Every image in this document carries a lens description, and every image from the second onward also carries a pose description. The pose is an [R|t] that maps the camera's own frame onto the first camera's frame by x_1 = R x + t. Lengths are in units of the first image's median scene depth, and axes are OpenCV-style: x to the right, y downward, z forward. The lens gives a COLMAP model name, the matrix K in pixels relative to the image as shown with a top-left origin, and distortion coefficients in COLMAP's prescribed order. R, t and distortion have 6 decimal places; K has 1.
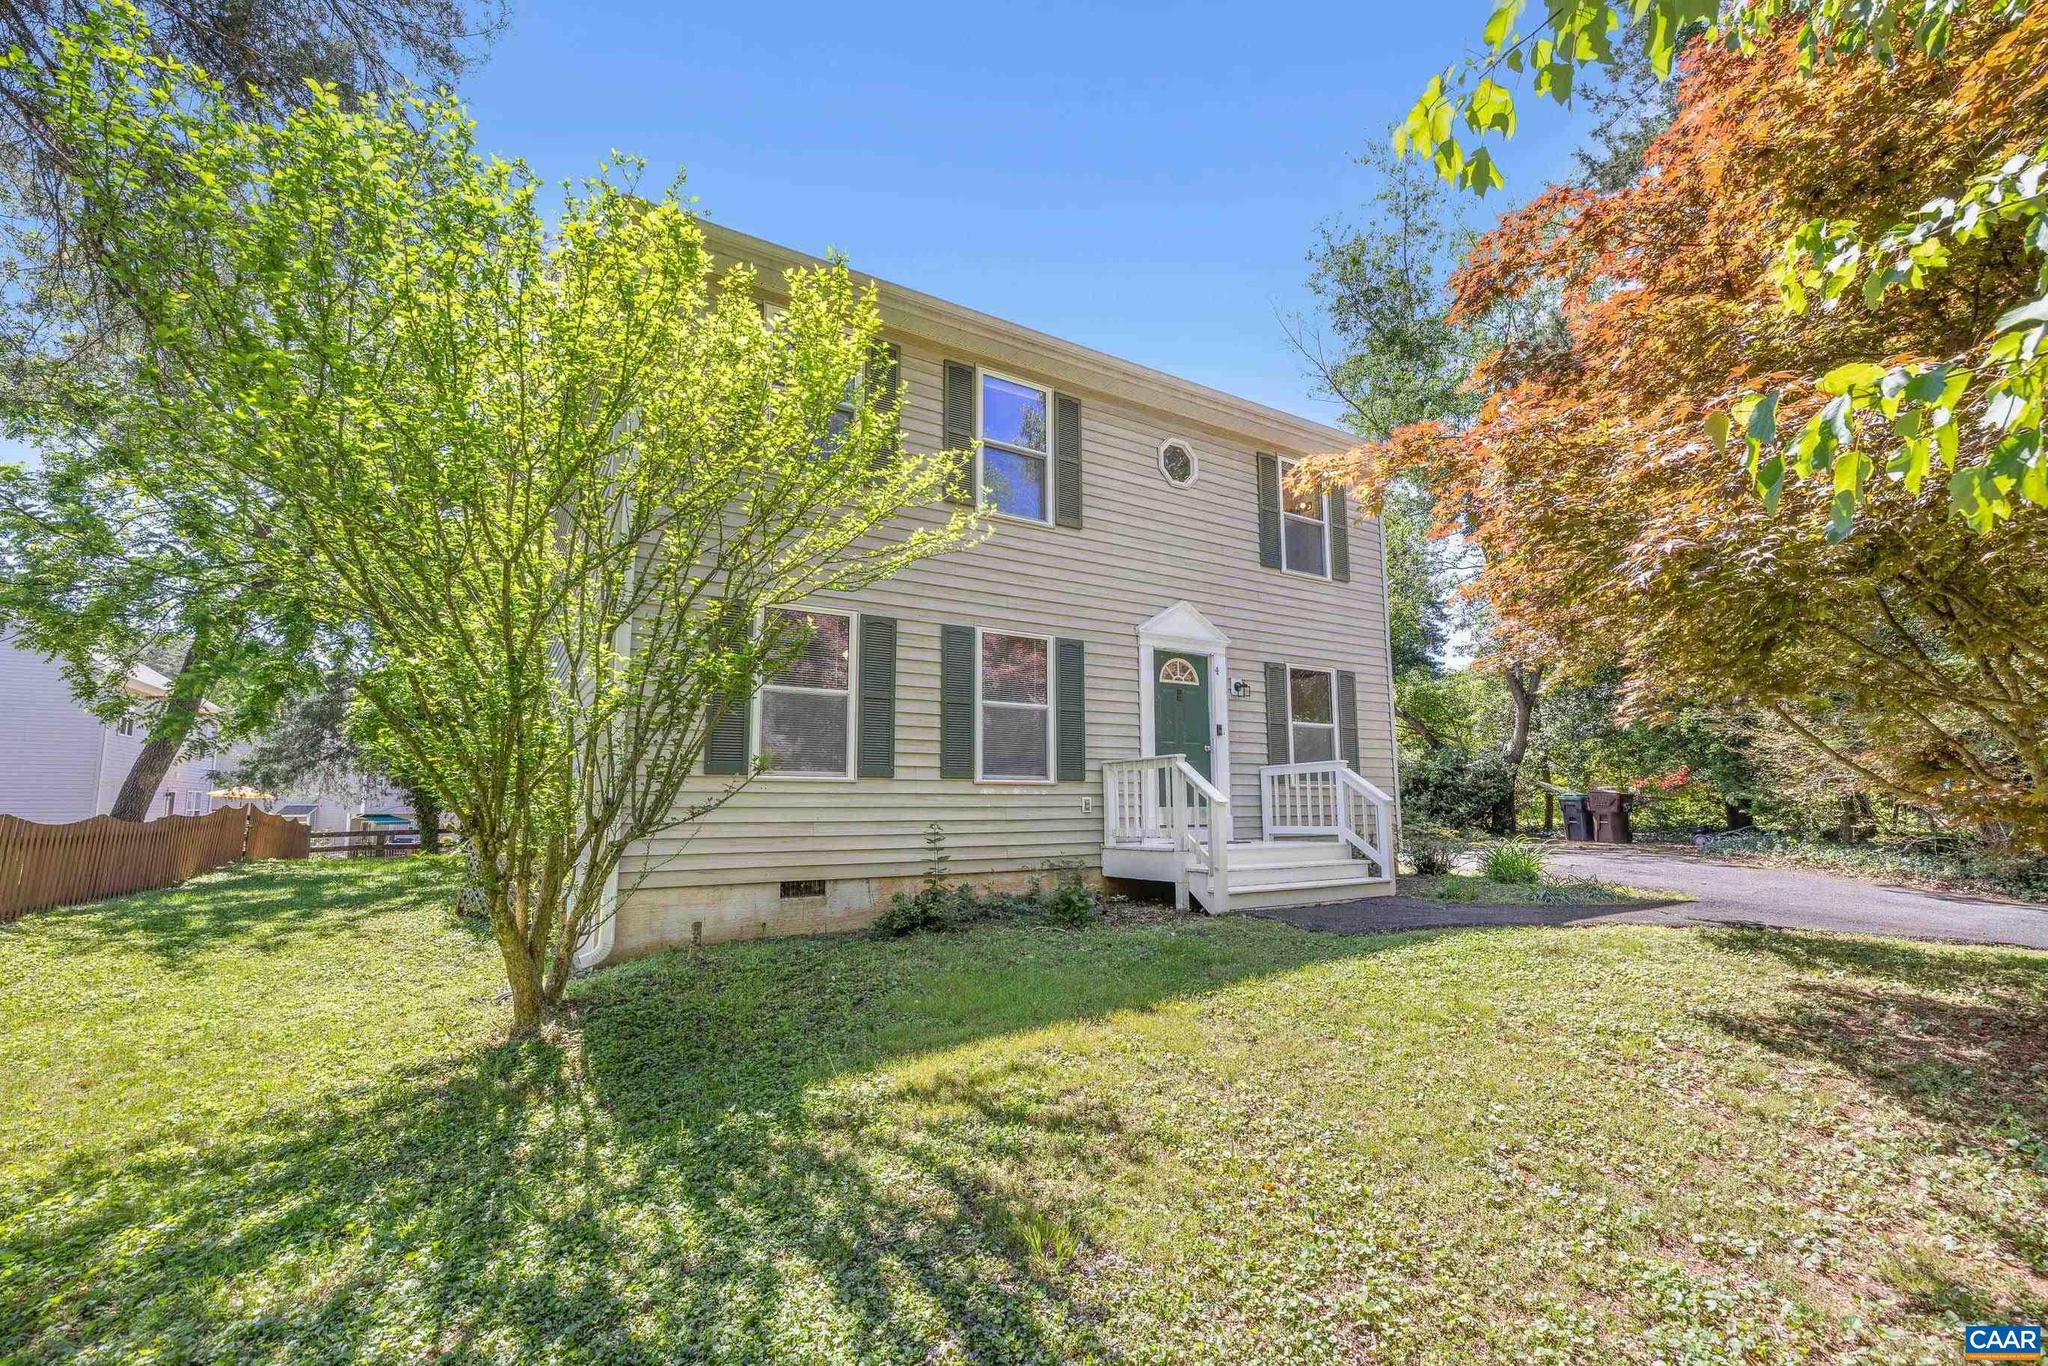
lens RADIAL K [[859.3, 0, 1024.0], [0, 859.3, 683.0], [0, 0, 1]] dist [-0.000174, 0.000051]
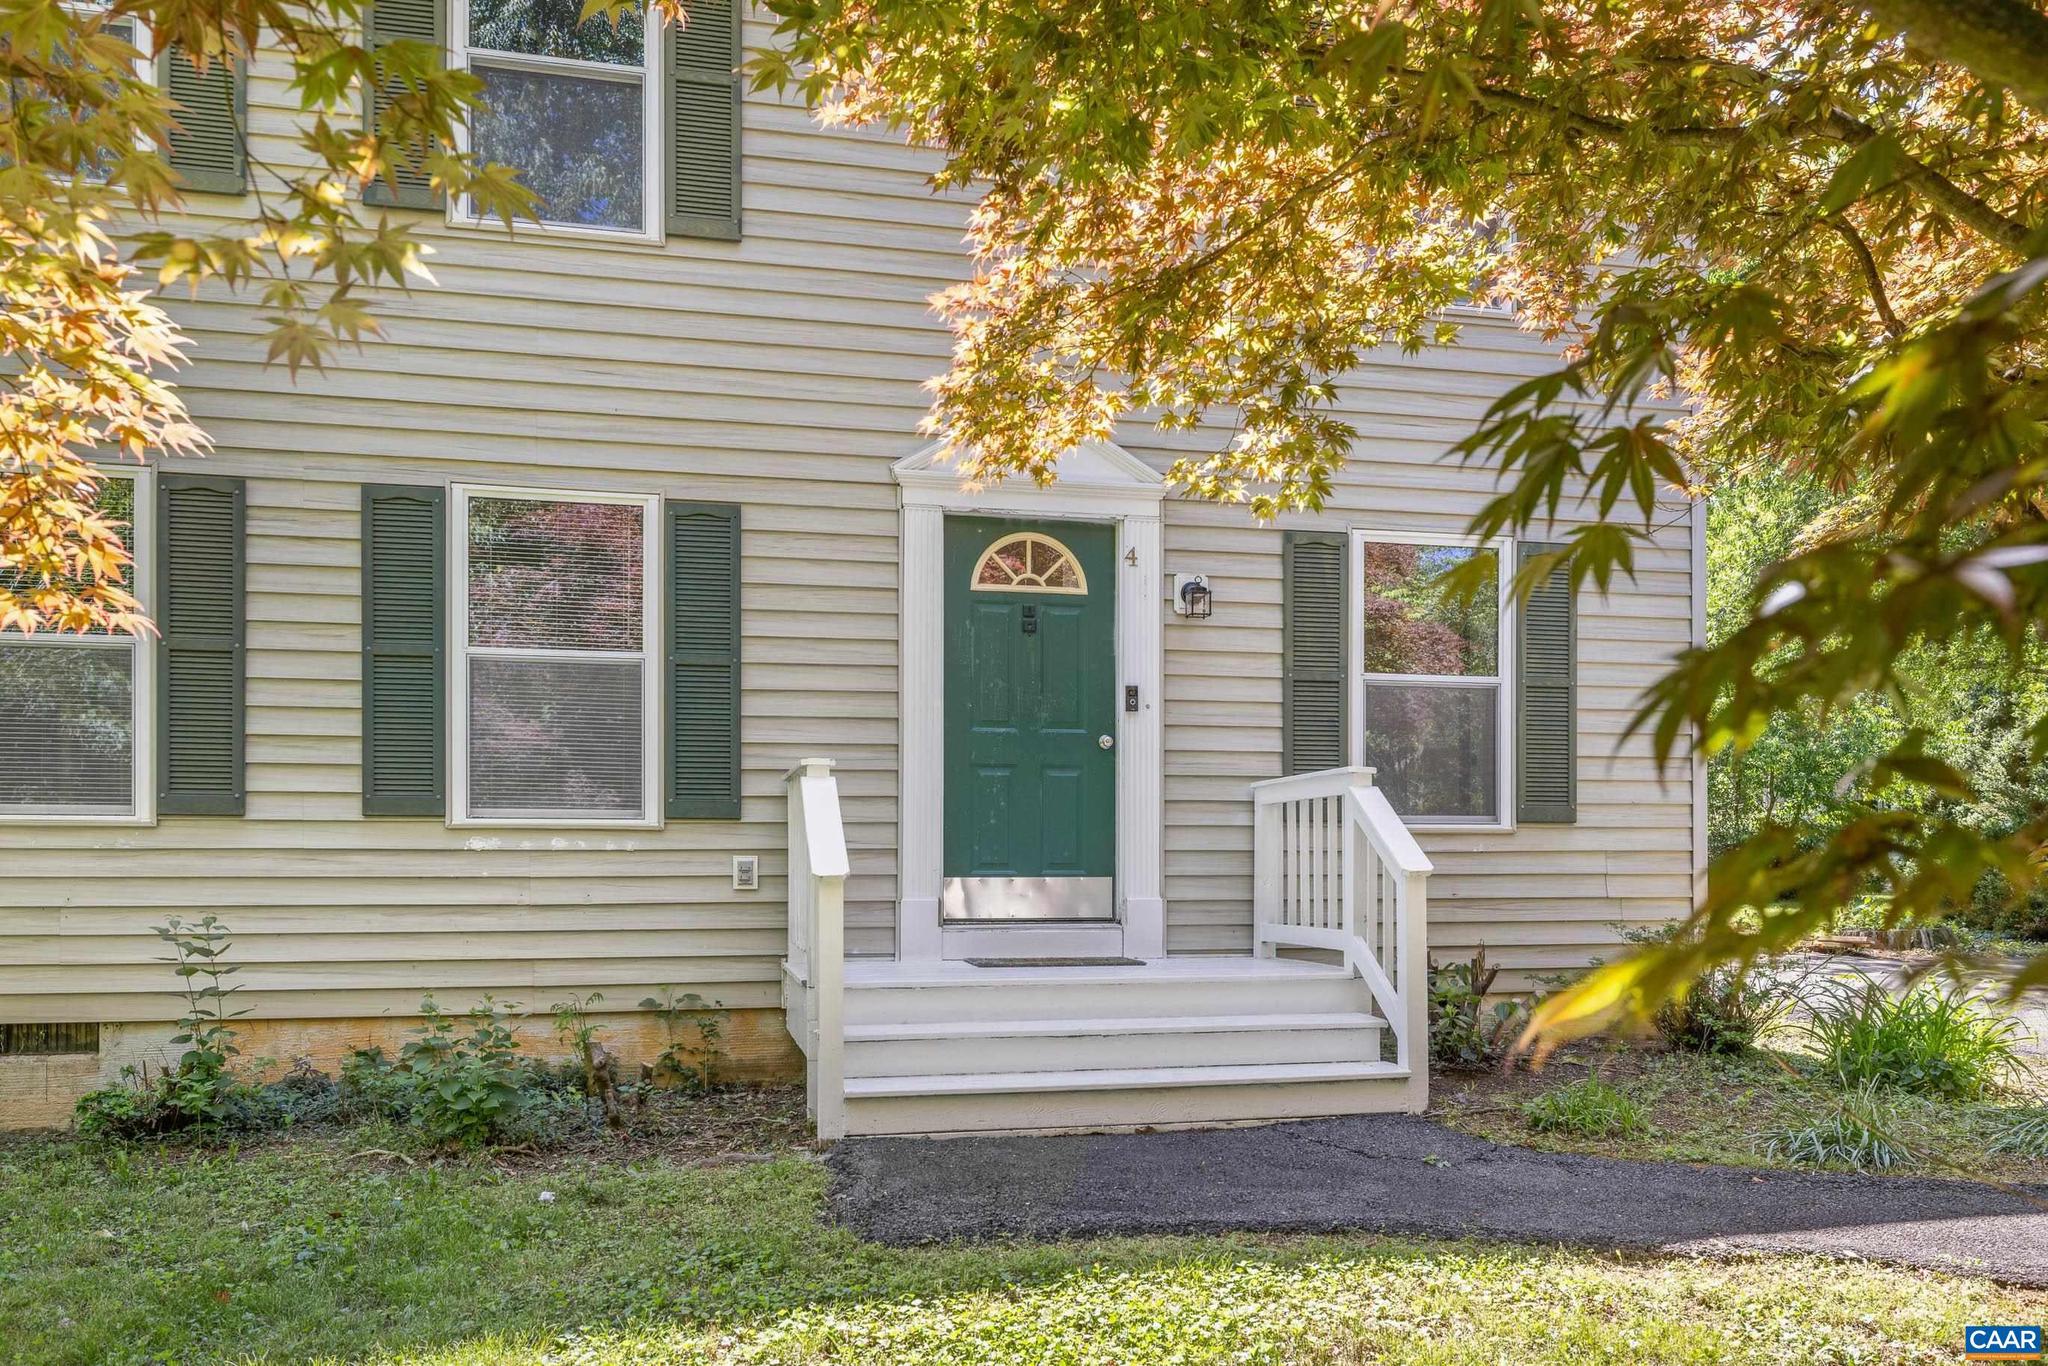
lens RADIAL K [[1530.2, 0, 1023.1], [0, 1530.2, 834.0], [0, 0, 1]] dist [0.023013, -0.000073]
pose [[0.942345, -0.005355, -0.334600, 0.451349], [0.044658, 0.992941, 0.109881, 0.037787], [0.331650, -0.118488, 0.935932, 0.284944]]
